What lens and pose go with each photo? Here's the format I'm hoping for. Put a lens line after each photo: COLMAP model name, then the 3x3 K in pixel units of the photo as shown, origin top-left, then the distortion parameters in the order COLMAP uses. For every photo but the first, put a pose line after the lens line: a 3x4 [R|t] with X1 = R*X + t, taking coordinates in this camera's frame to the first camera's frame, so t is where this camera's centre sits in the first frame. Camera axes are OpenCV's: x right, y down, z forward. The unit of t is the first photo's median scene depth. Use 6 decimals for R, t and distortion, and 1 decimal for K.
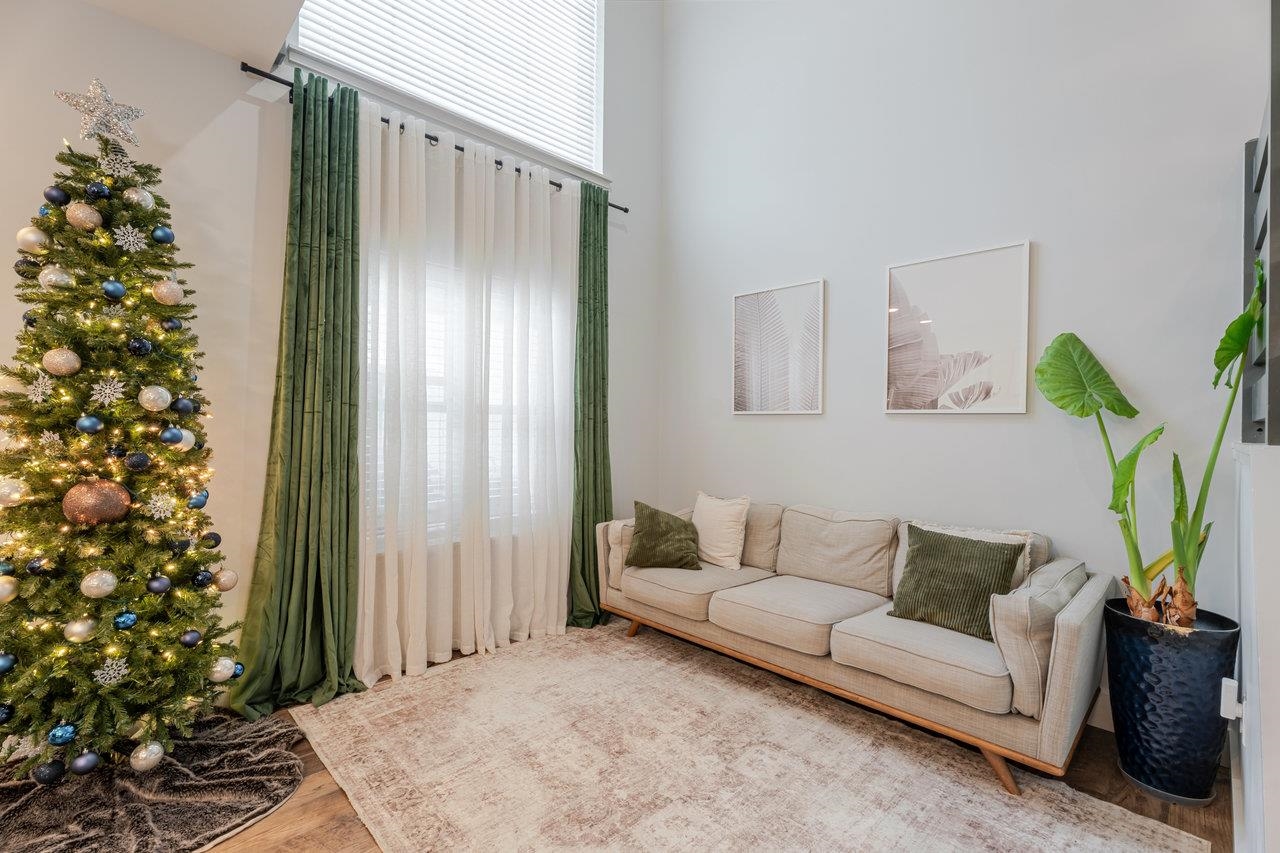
lens RADIAL K [[561.2, 0, 636.3], [0, 561.2, 427.5], [0, 0, 1]] dist [-0.001303, 0.000140]
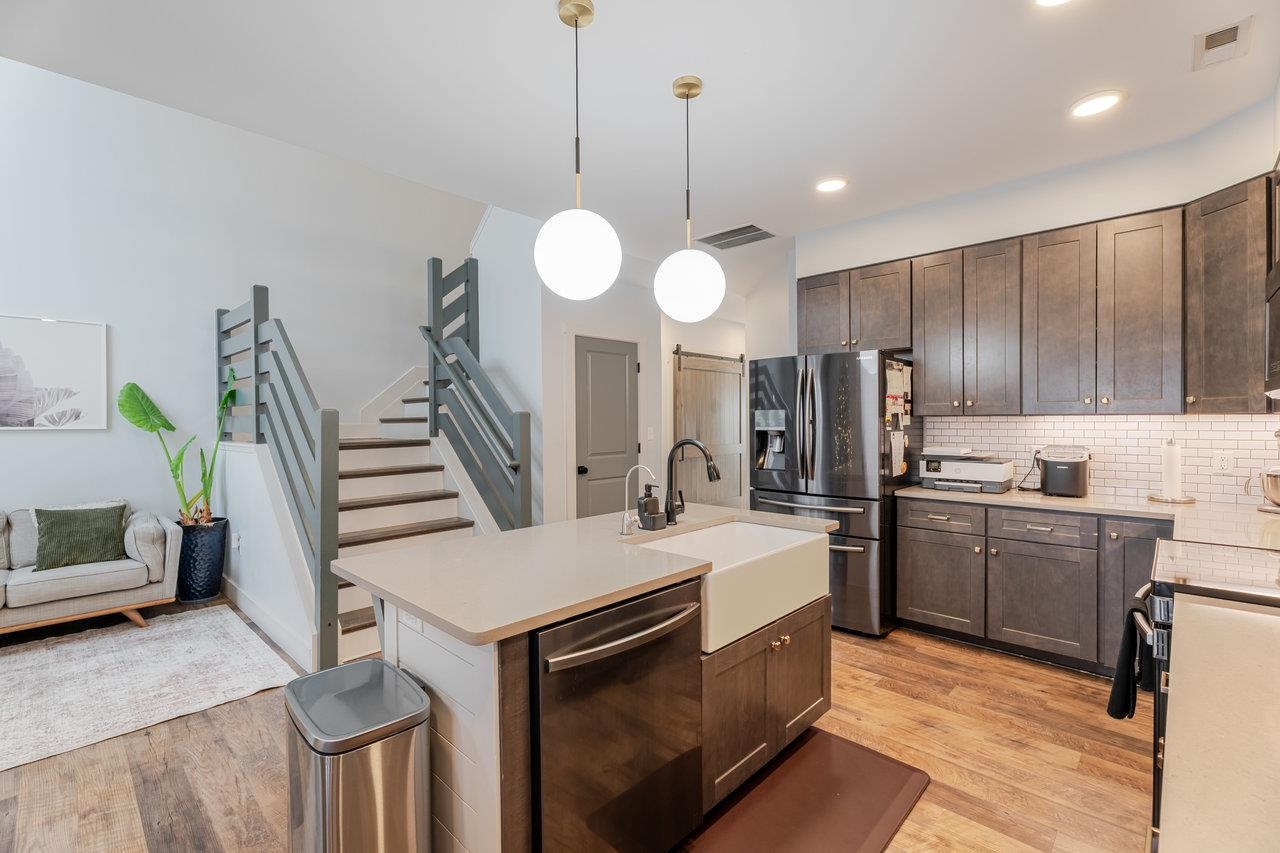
lens RADIAL K [[561.2, 0, 631.8], [0, 561.2, 425.1], [0, 0, 1]] dist [-0.001303, 0.000140]
pose [[-0.033009, -0.023347, 0.999182, -1.061120], [0.004463, 0.999714, 0.023507, -0.073722], [-0.999445, 0.005235, -0.032895, -0.511622]]
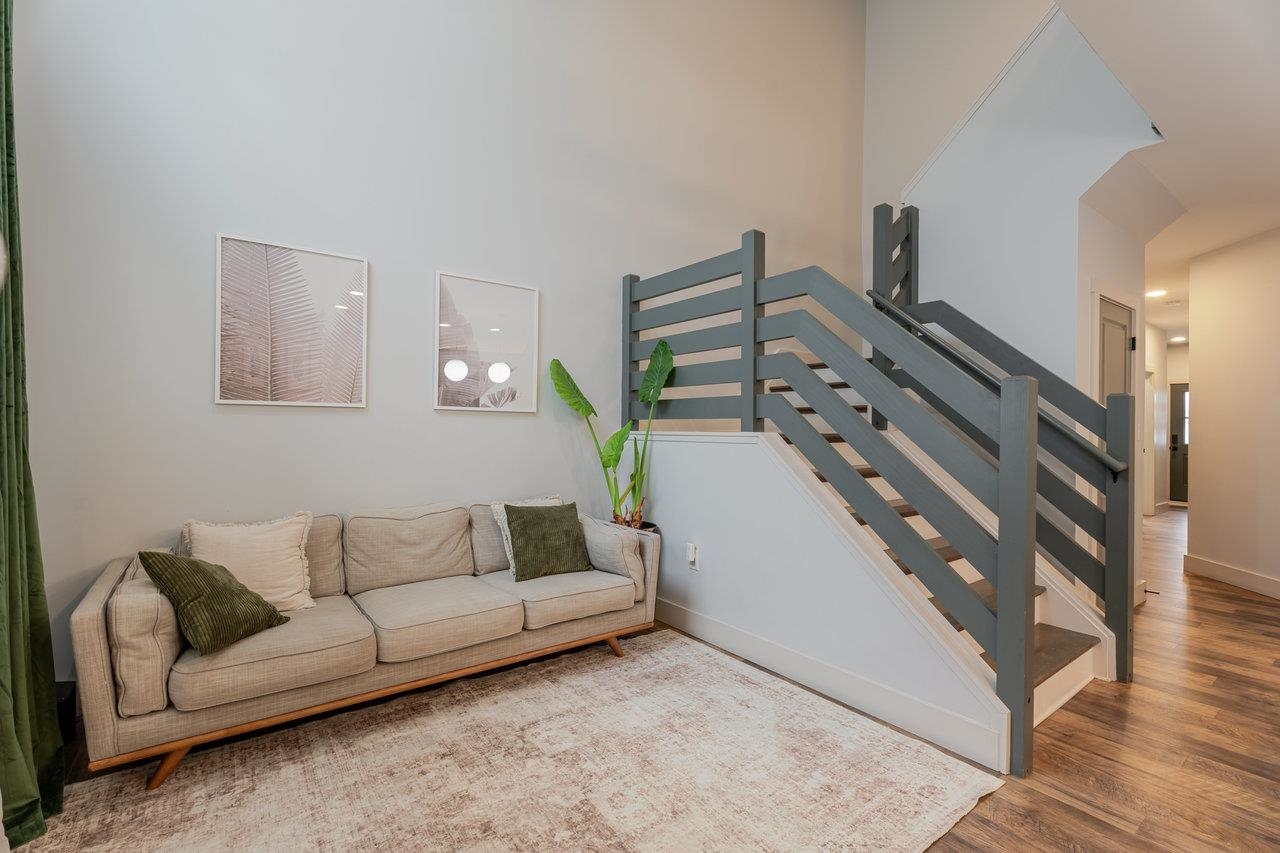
lens RADIAL K [[561.2, 0, 638.7], [0, 561.2, 423.9], [0, 0, 1]] dist [-0.001303, 0.000140]
pose [[0.135258, -0.011726, 0.990741, -0.704050], [-0.009356, 0.999870, 0.013111, -0.018900], [-0.990766, -0.011043, 0.135131, 0.597511]]
